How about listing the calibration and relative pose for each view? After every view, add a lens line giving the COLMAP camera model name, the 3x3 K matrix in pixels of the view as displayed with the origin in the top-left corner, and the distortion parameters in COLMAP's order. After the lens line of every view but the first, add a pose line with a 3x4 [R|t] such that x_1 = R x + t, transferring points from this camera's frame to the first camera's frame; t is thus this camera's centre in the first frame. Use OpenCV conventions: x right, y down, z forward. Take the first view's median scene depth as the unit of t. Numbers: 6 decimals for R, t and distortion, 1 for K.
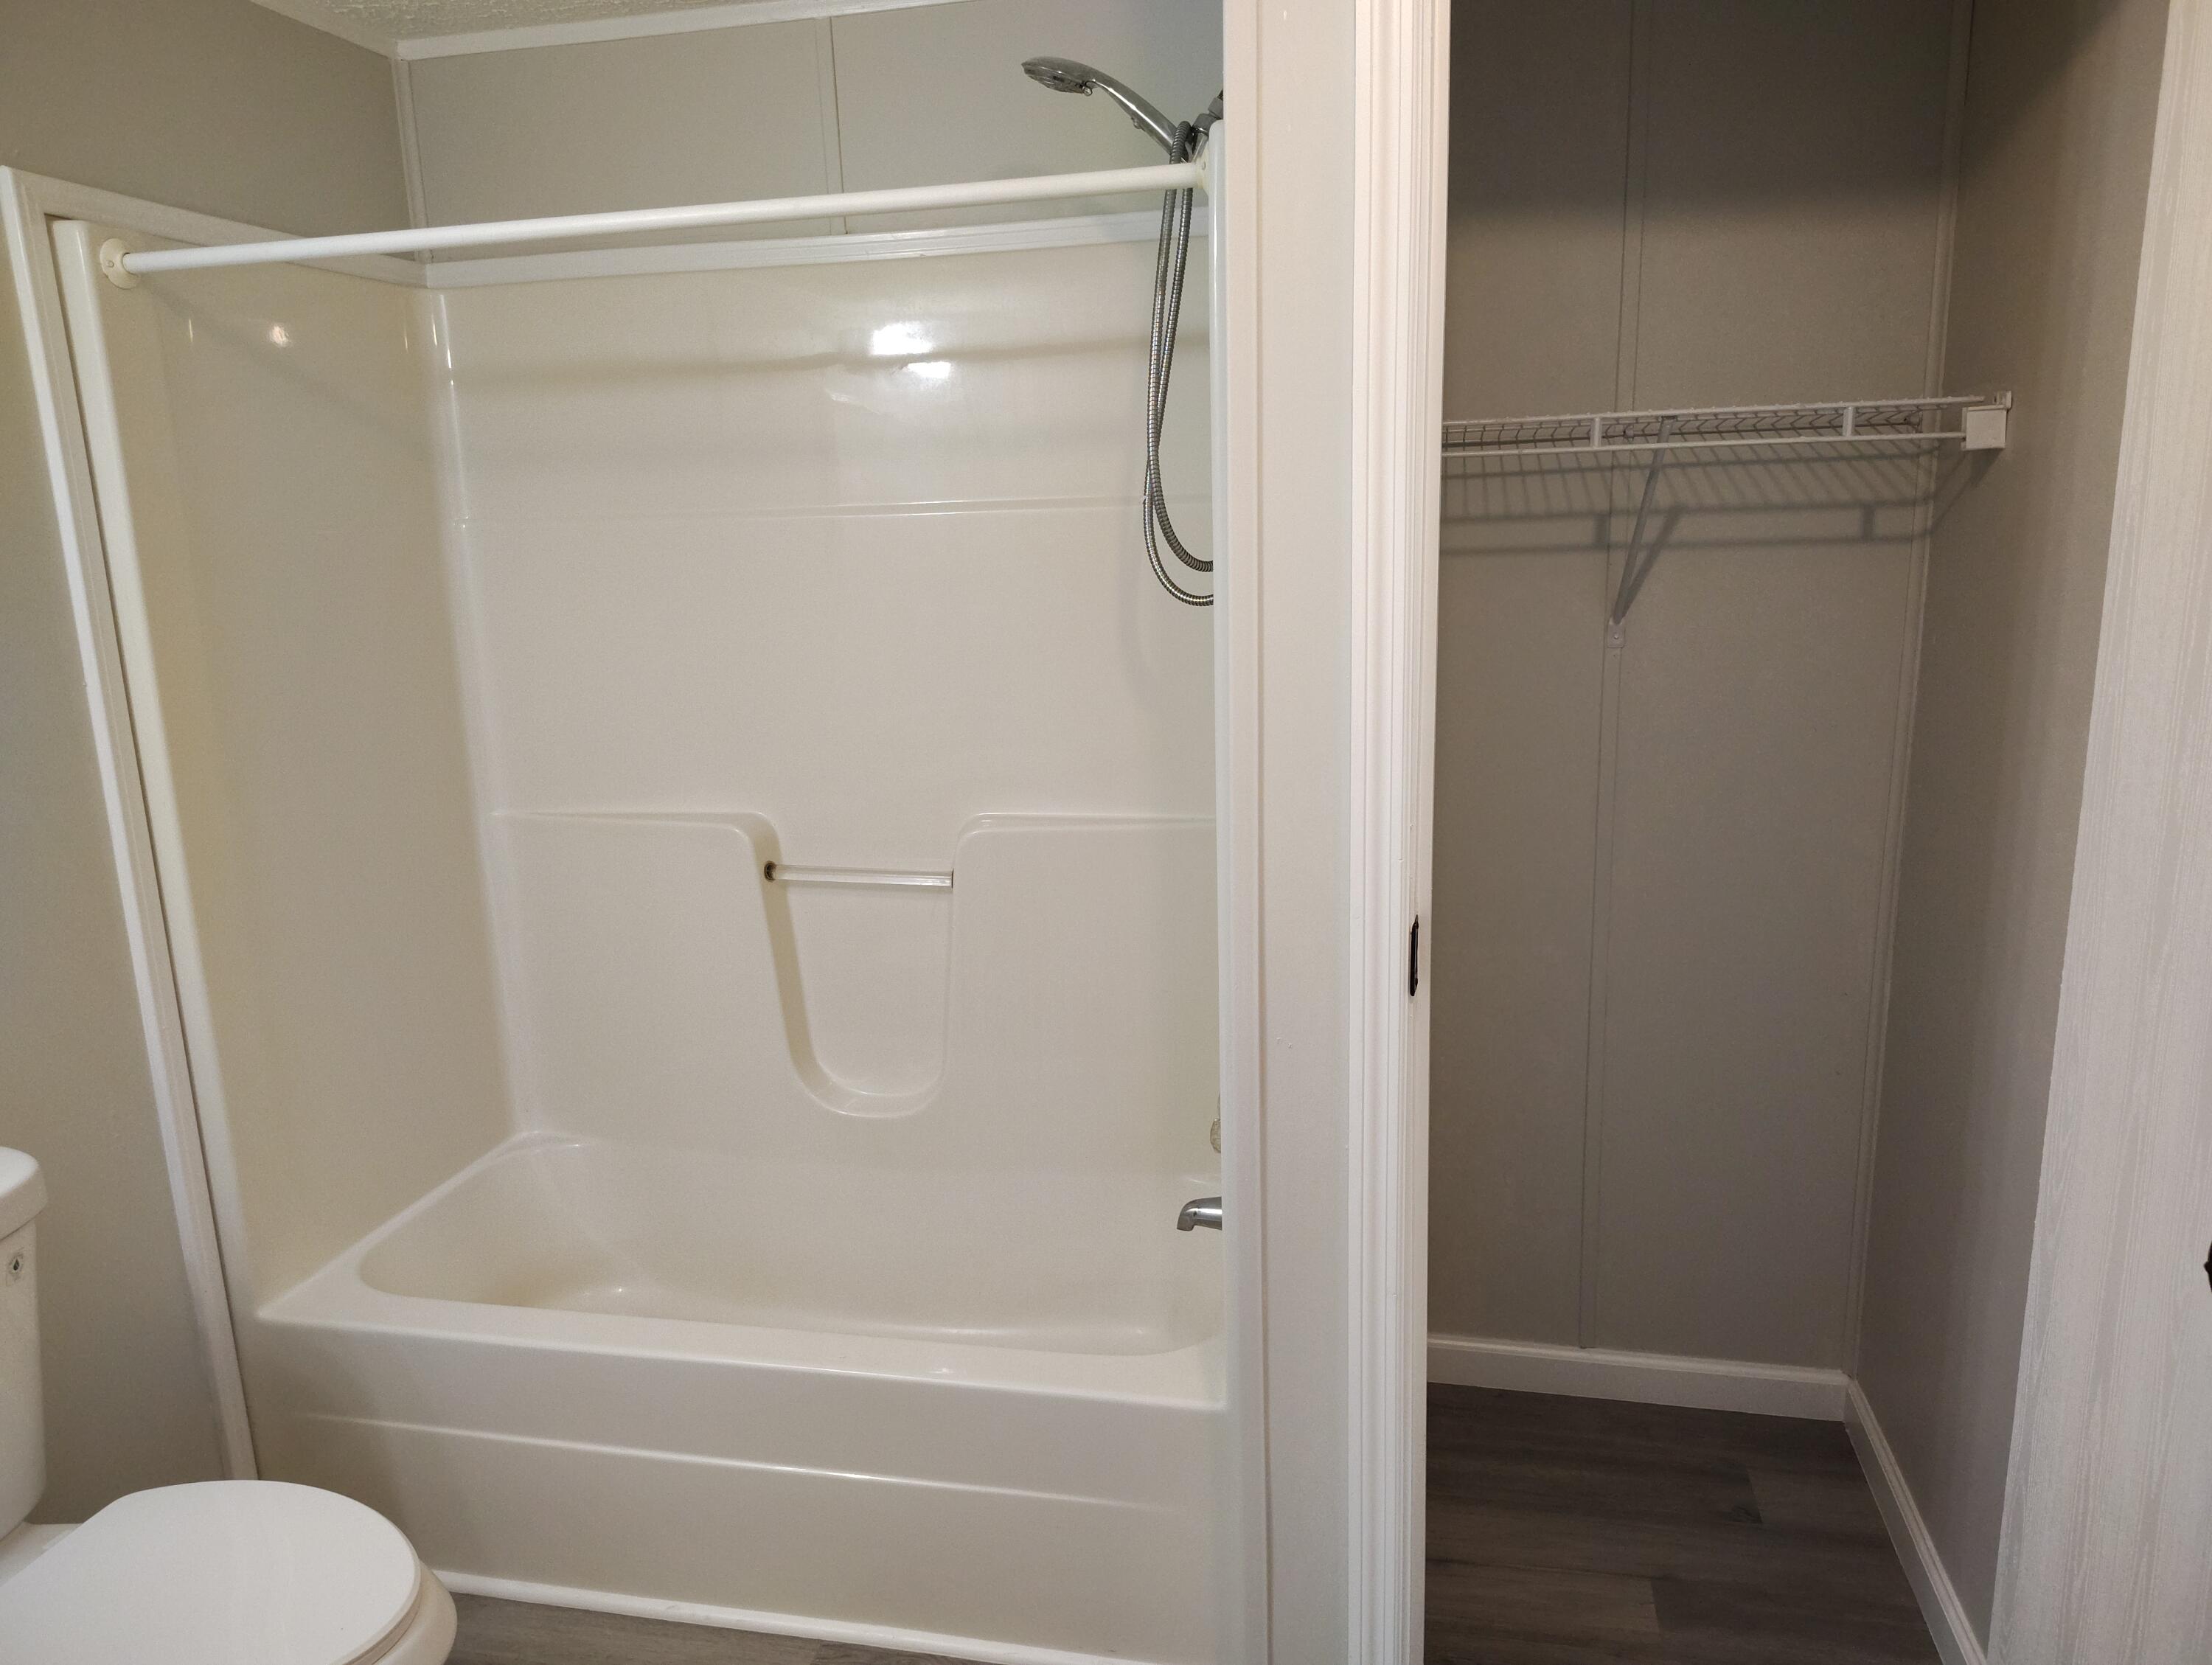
lens RADIAL K [[1526.7, 0, 1079.3], [0, 1526.7, 825.5], [0, 0, 1]] dist [0.028247, -0.028658]
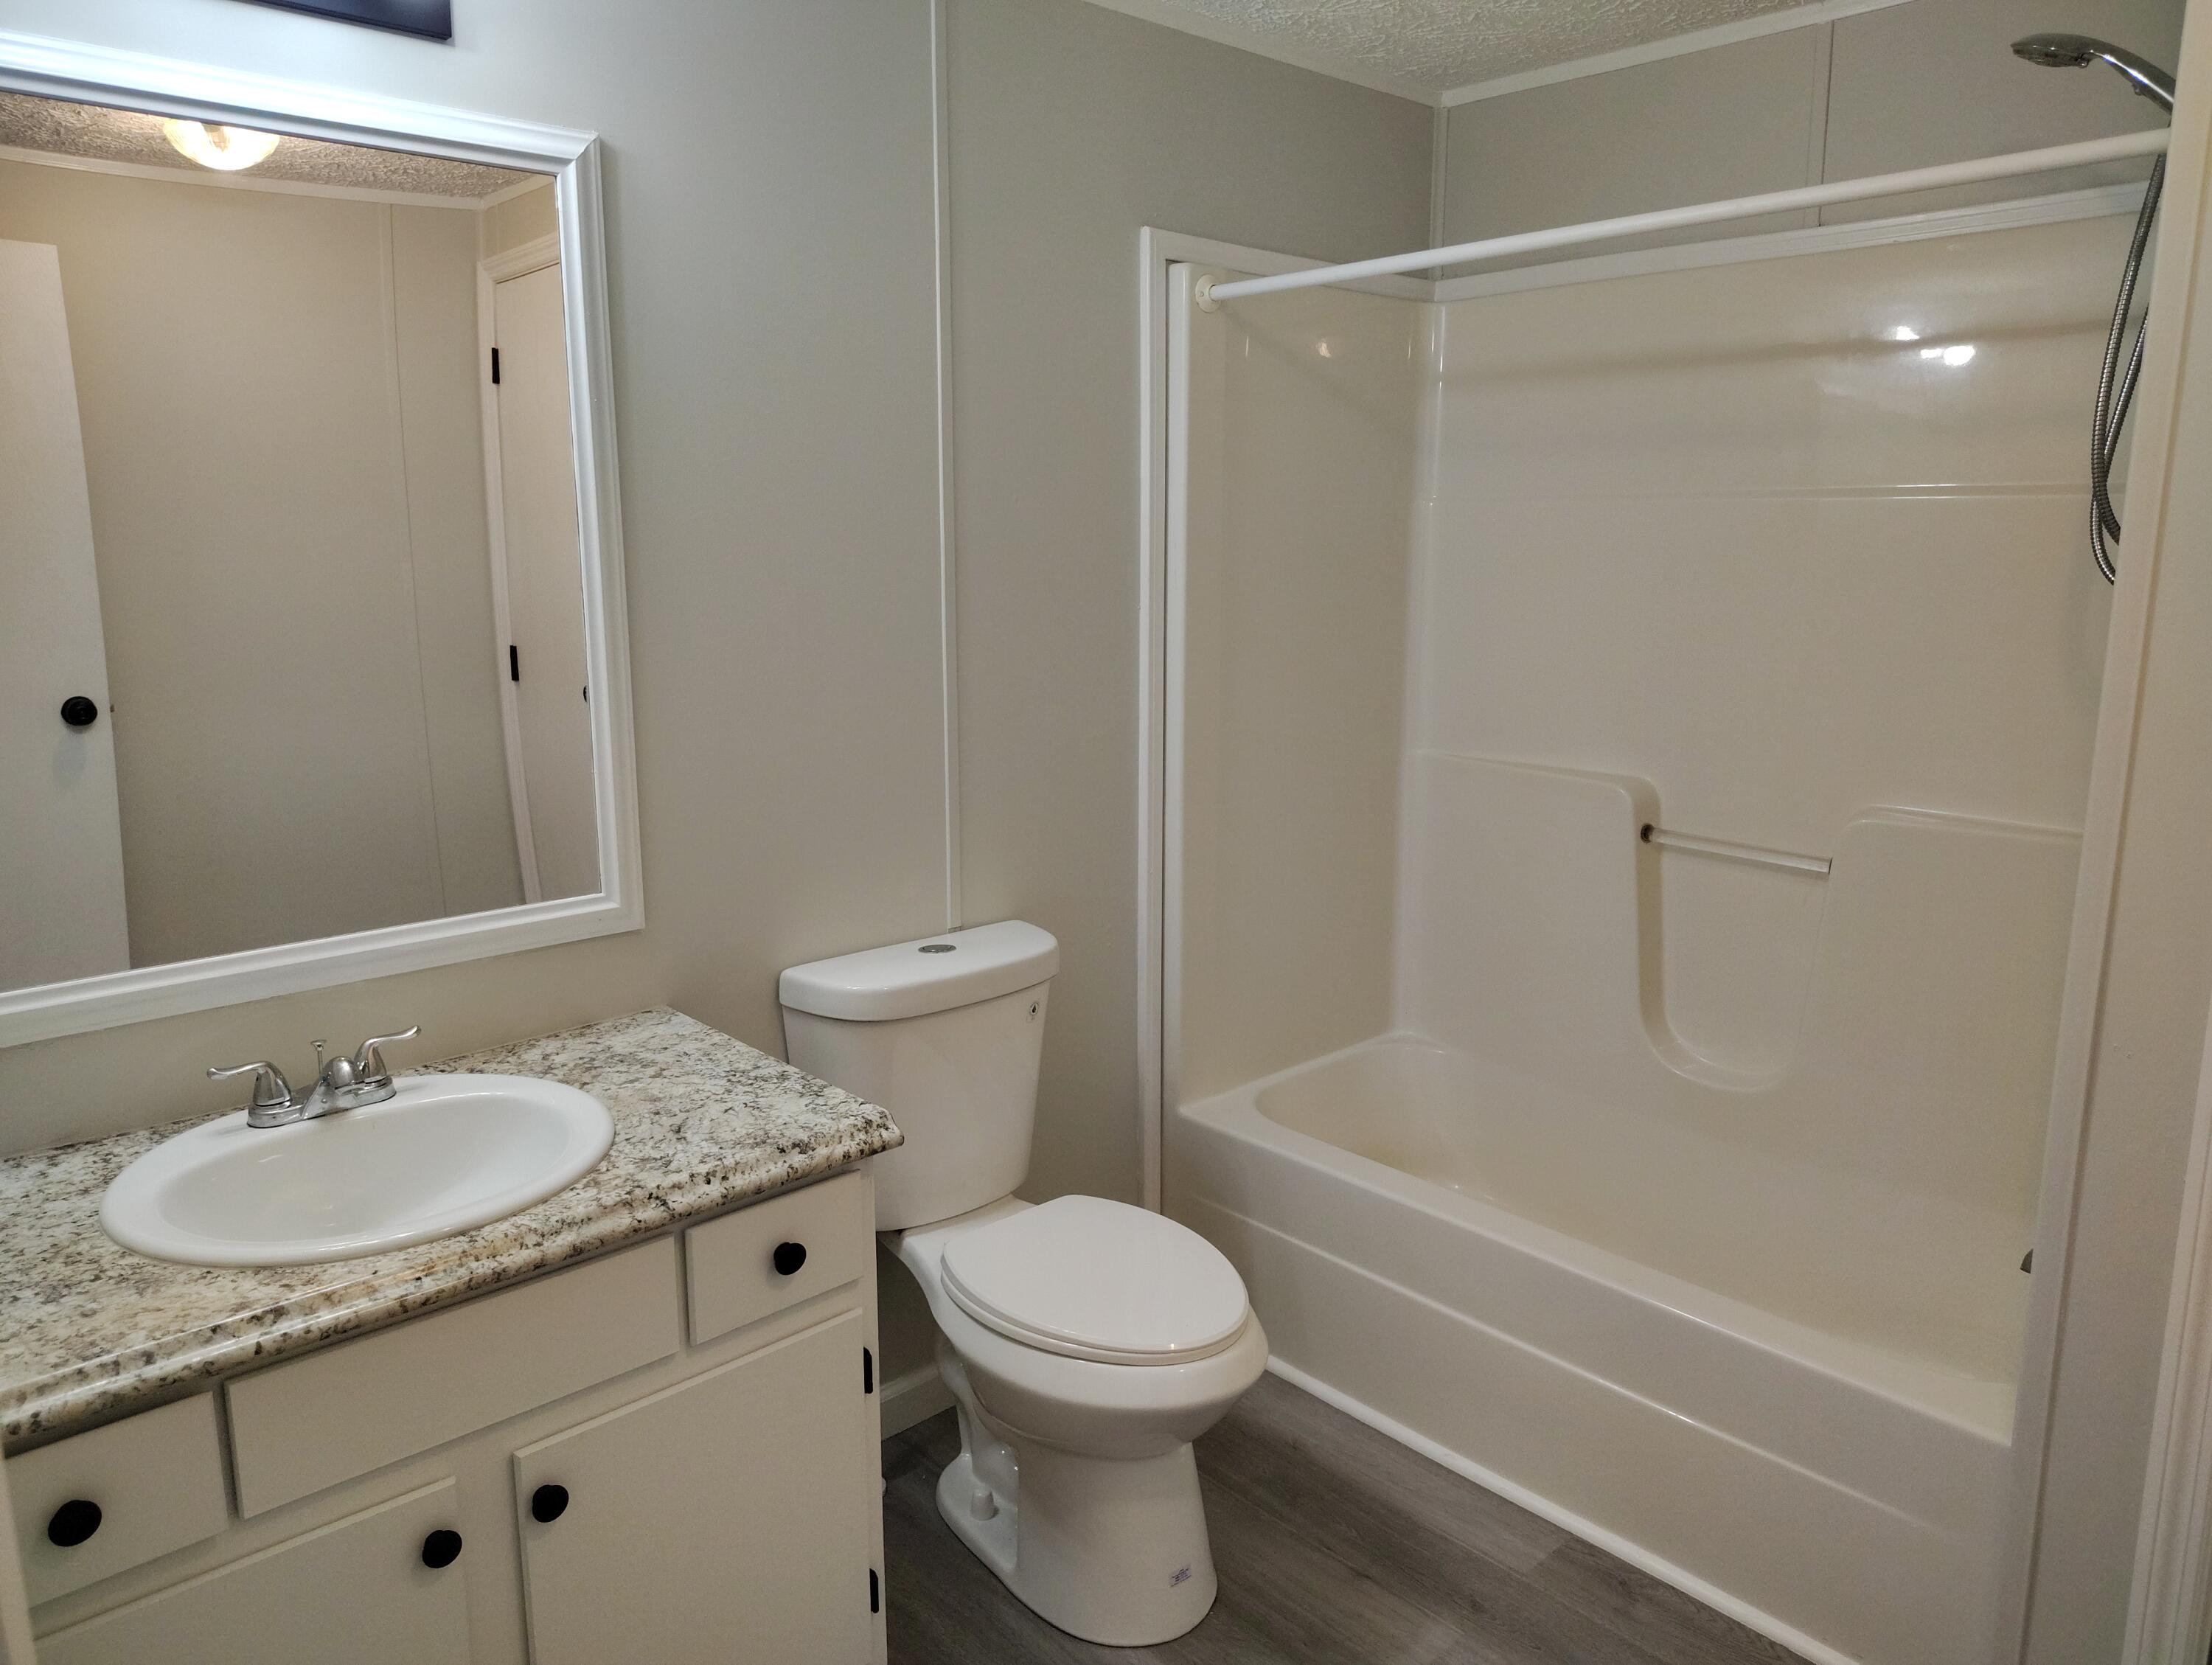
lens RADIAL K [[1526.7, 0, 1079.3], [0, 1526.7, 825.5], [0, 0, 1]] dist [0.028247, -0.028658]
pose [[0.805908, 0.149351, -0.572893, 0.095550], [-0.150159, 0.987581, 0.046225, 0.037559], [0.572682, 0.048772, 0.818326, -0.106138]]
